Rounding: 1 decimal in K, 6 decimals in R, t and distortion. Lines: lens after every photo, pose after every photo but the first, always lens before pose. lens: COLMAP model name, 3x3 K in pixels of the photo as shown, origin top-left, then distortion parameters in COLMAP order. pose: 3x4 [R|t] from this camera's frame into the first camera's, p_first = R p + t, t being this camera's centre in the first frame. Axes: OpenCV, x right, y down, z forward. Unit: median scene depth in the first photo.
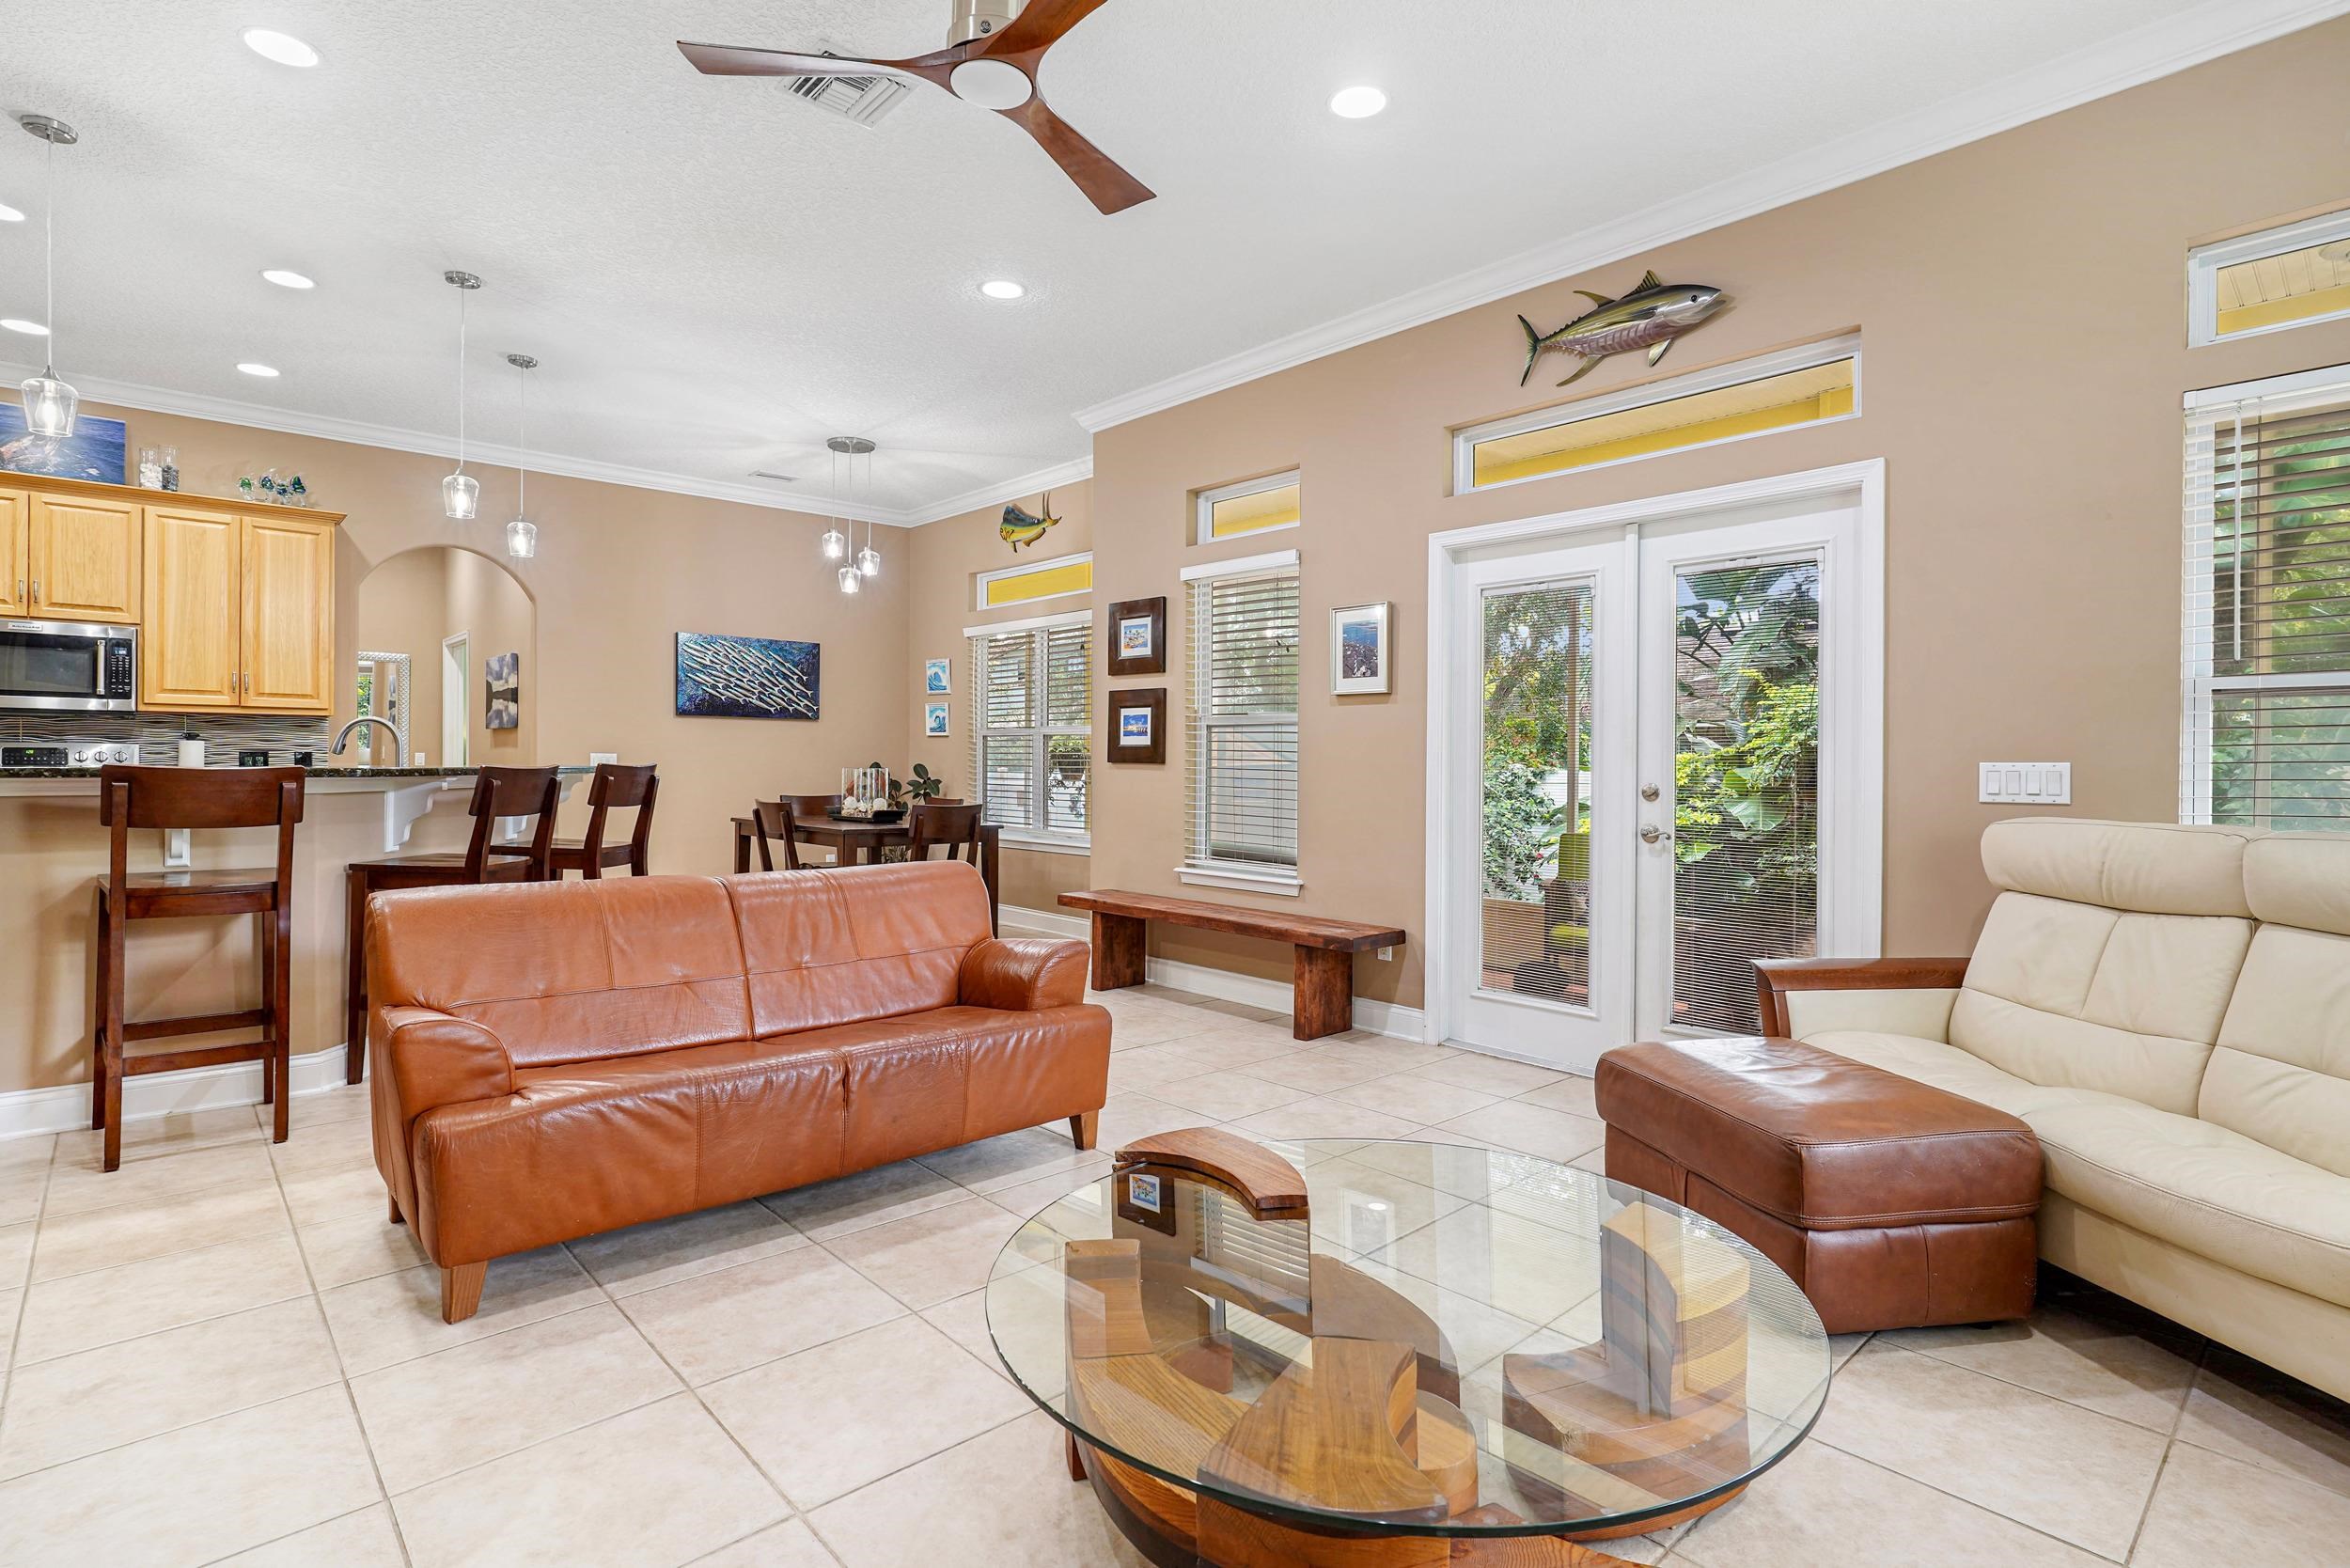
lens RADIAL K [[1141.6, 0, 1170.6], [0, 1141.6, 760.6], [0, 0, 1]] dist [0.000567, 0.001632]
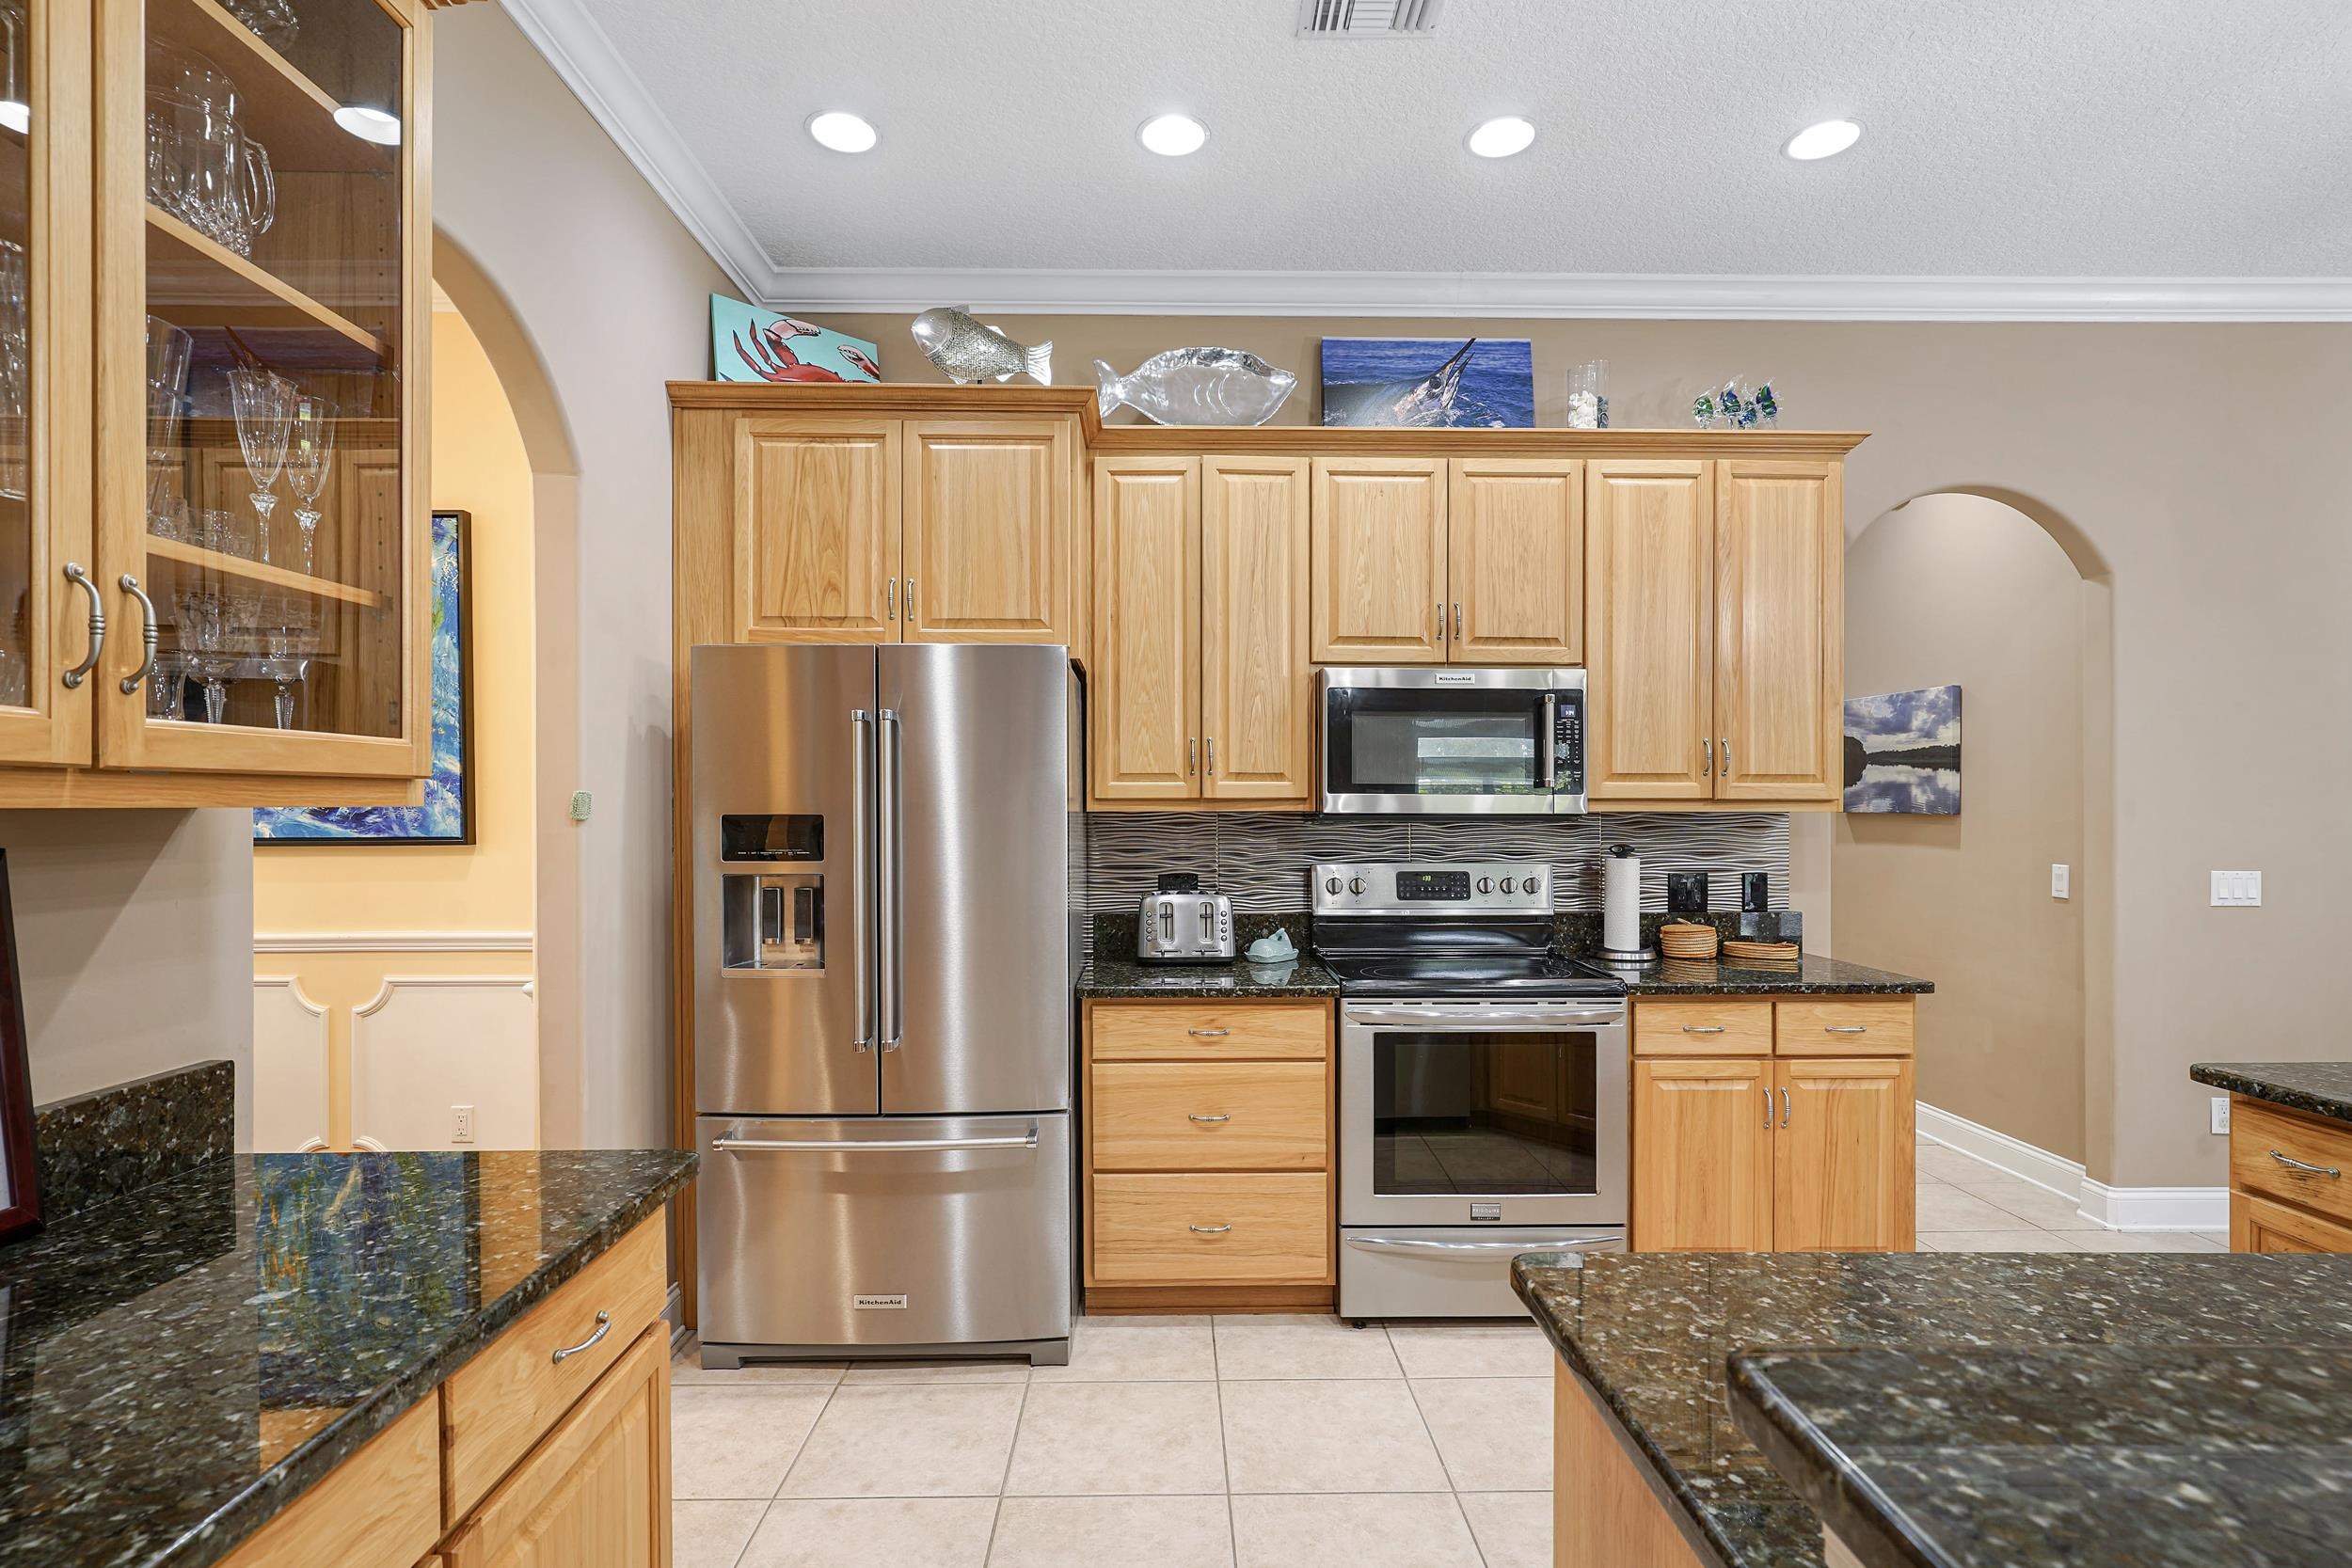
lens RADIAL K [[1137.2, 0, 1175.0], [0, 1137.2, 806.9], [0, 0, 1]] dist [-0.004938, 0.003352]
pose [[0.747546, -0.002773, -0.664204, -0.656138], [0.004123, 0.999991, 0.000466, -0.046037], [0.664197, -0.003086, 0.747551, 0.417617]]
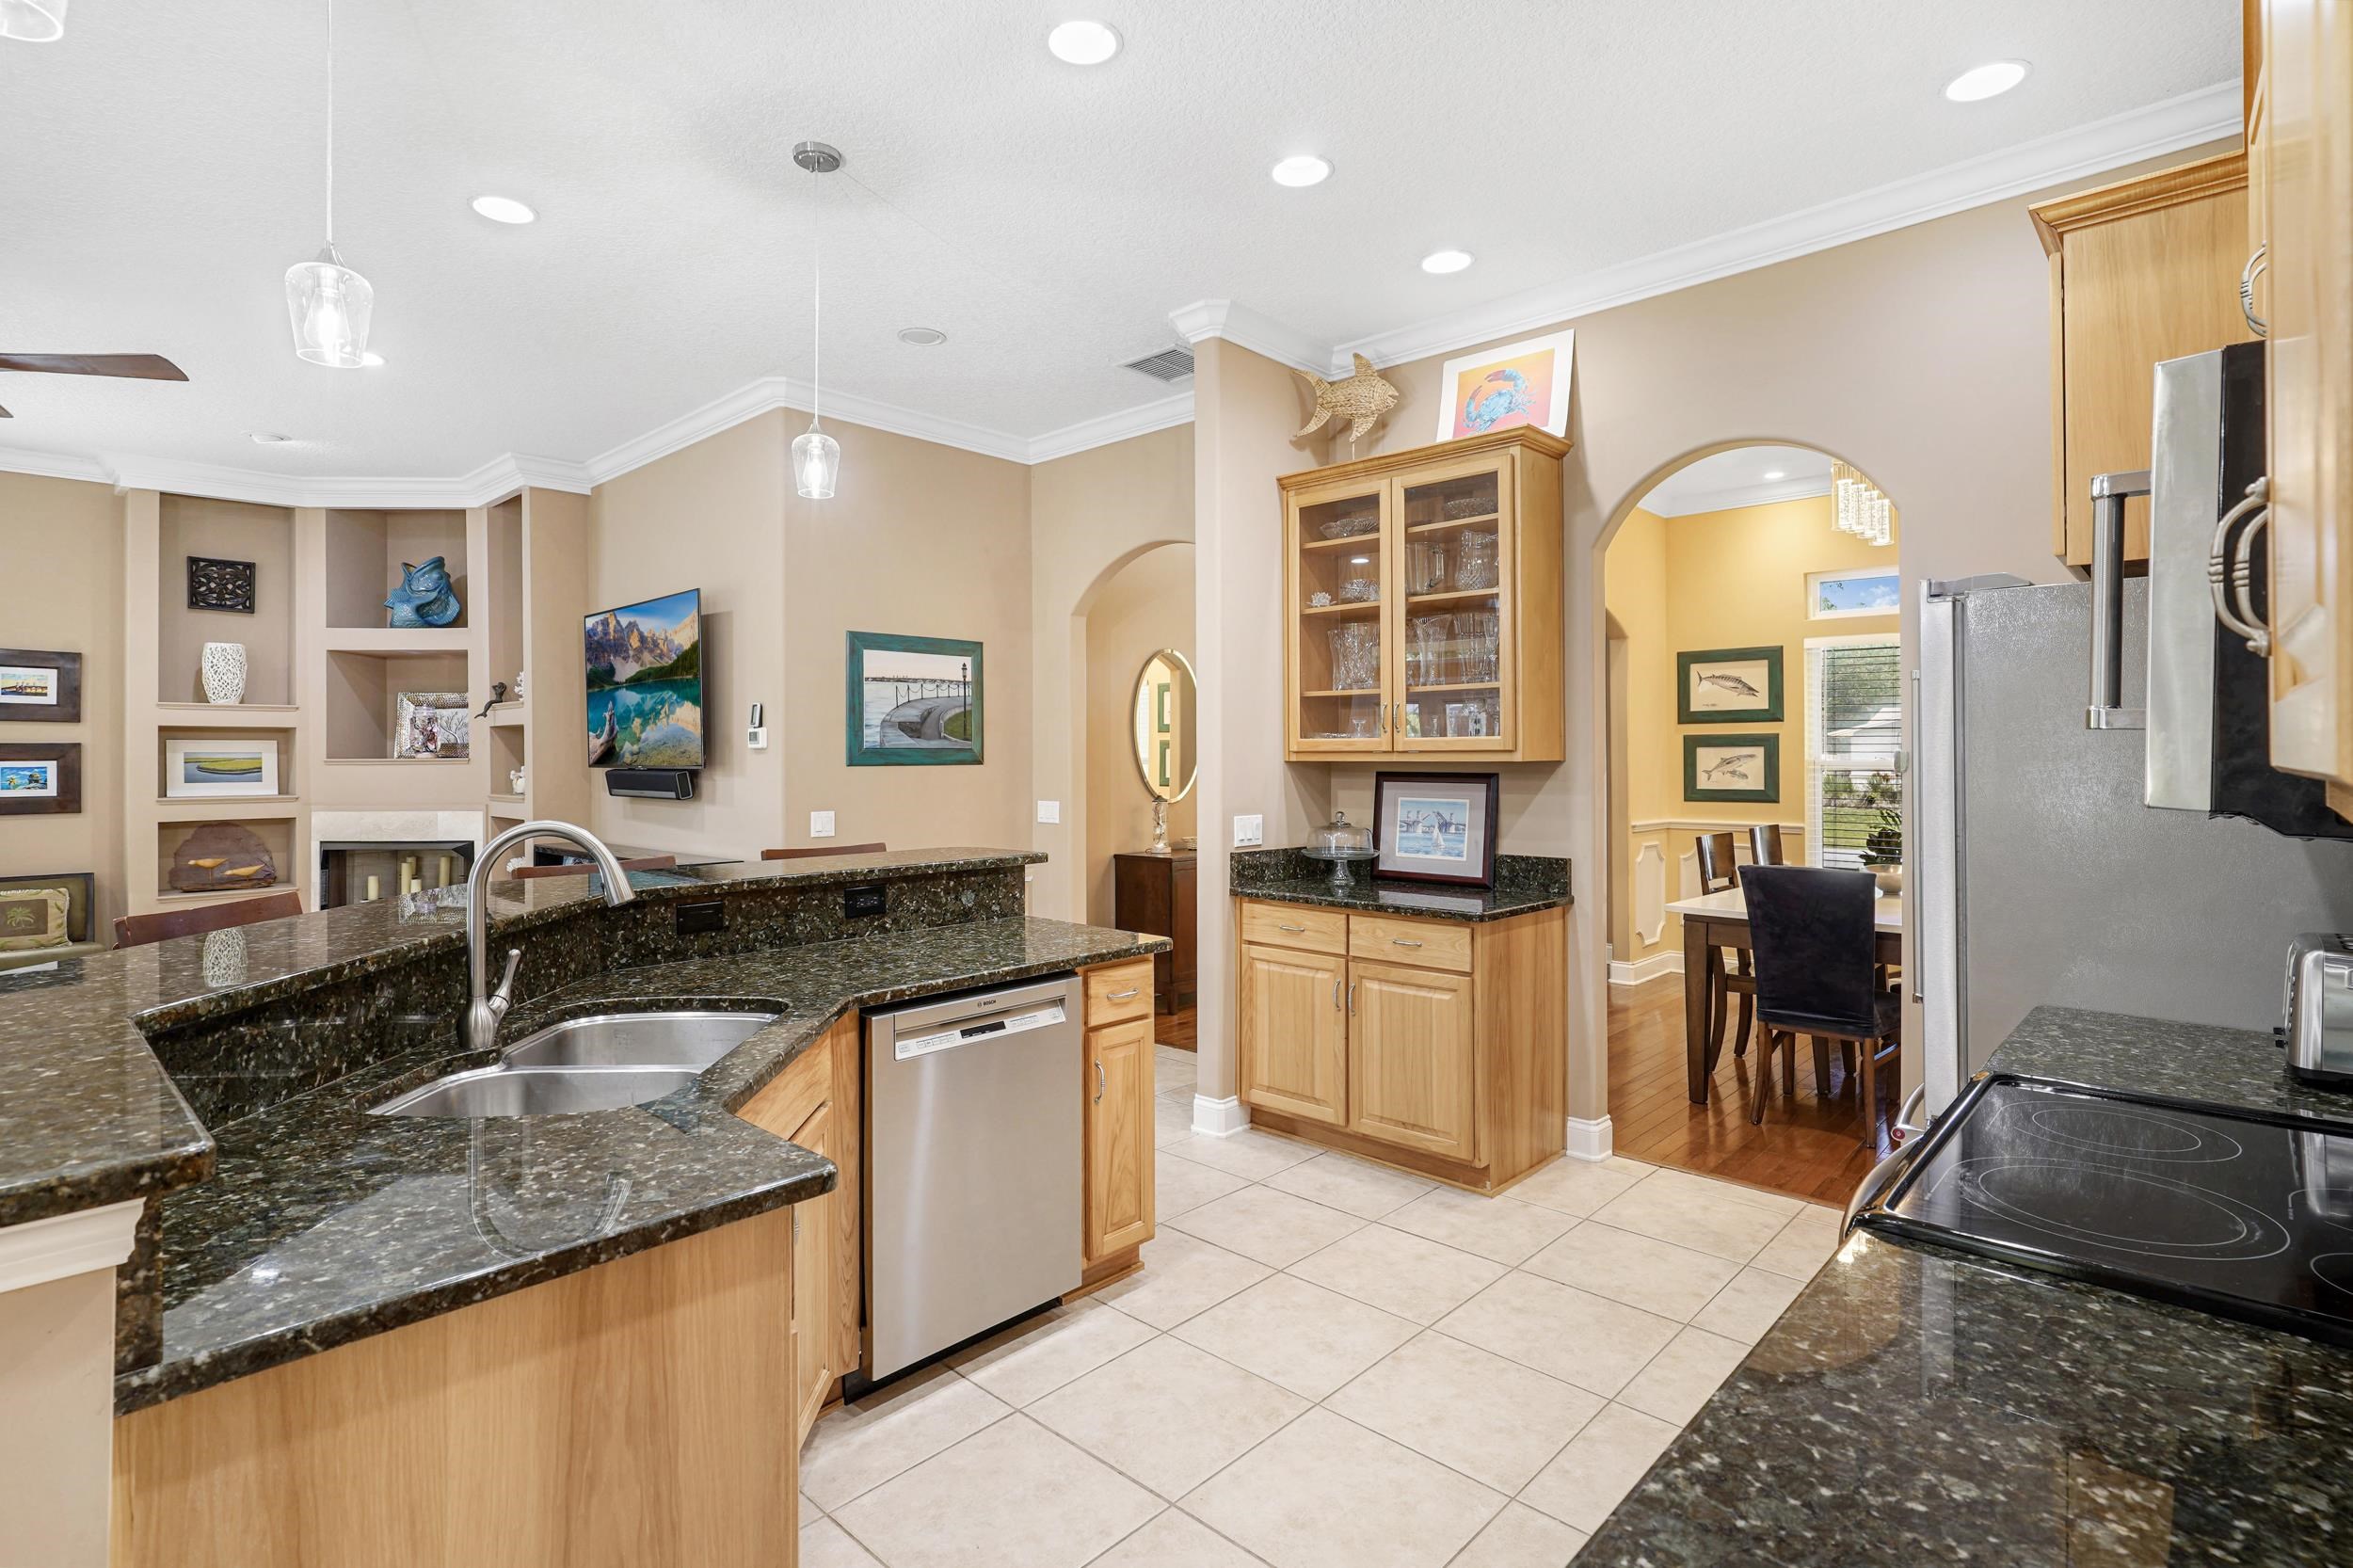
lens RADIAL K [[1137.8, 0, 1166.9], [0, 1137.8, 755.6], [0, 0, 1]] dist [-0.004938, 0.003352]
pose [[-0.997314, -0.001933, -0.073223, -0.704322], [-0.002032, 0.999997, 0.001268, -0.050394], [0.073220, 0.001414, -0.997315, 1.124628]]
